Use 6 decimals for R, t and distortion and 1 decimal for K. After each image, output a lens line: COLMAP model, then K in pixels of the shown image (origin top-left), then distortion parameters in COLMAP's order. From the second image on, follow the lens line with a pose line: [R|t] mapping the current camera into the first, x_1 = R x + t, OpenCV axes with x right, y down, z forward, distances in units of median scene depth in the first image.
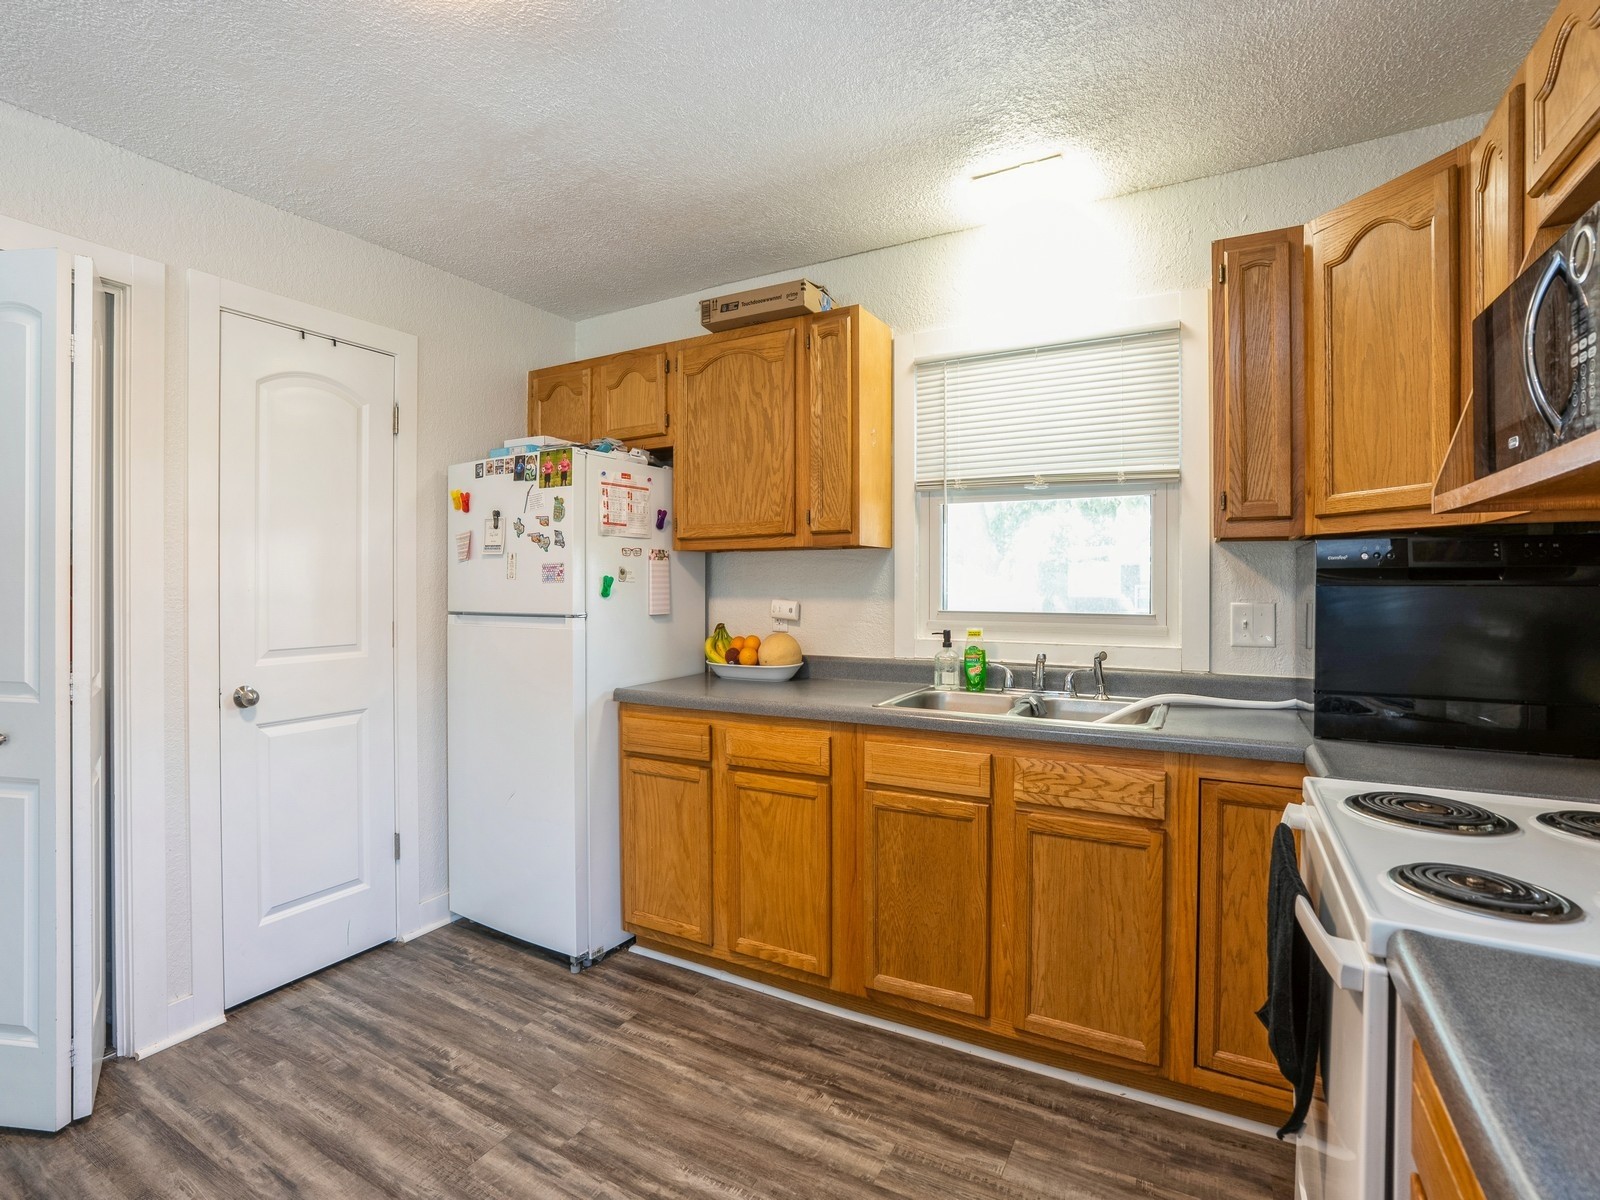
lens RADIAL K [[771.7, 0, 796.1], [0, 771.7, 582.7], [0, 0, 1]] dist [-0.049373, 0.016202]
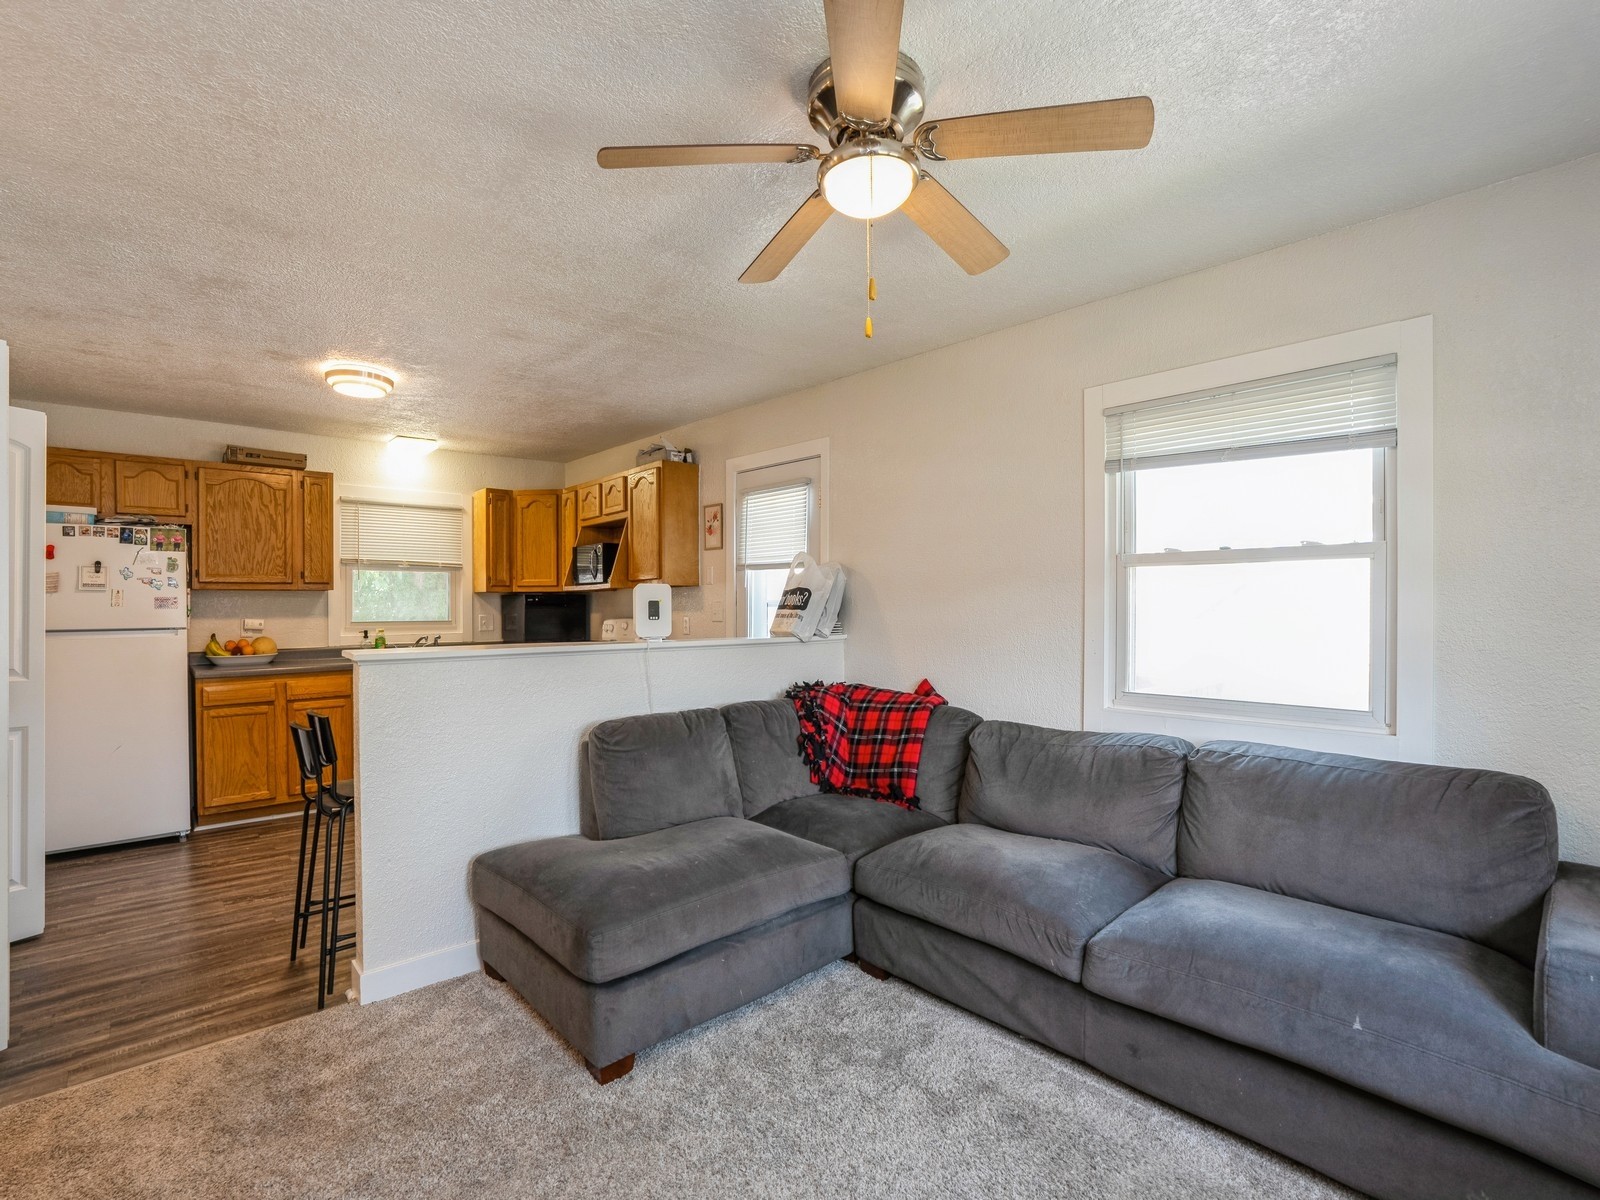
lens RADIAL K [[794.1, 0, 792.0], [0, 794.1, 607.3], [0, 0, 1]] dist [-0.002096, 0.000027]
pose [[0.325943, -0.001539, 0.945388, -1.481214], [0.008448, 0.999963, -0.001285, 0.010287], [-0.945352, 0.008406, 0.325944, -0.827760]]
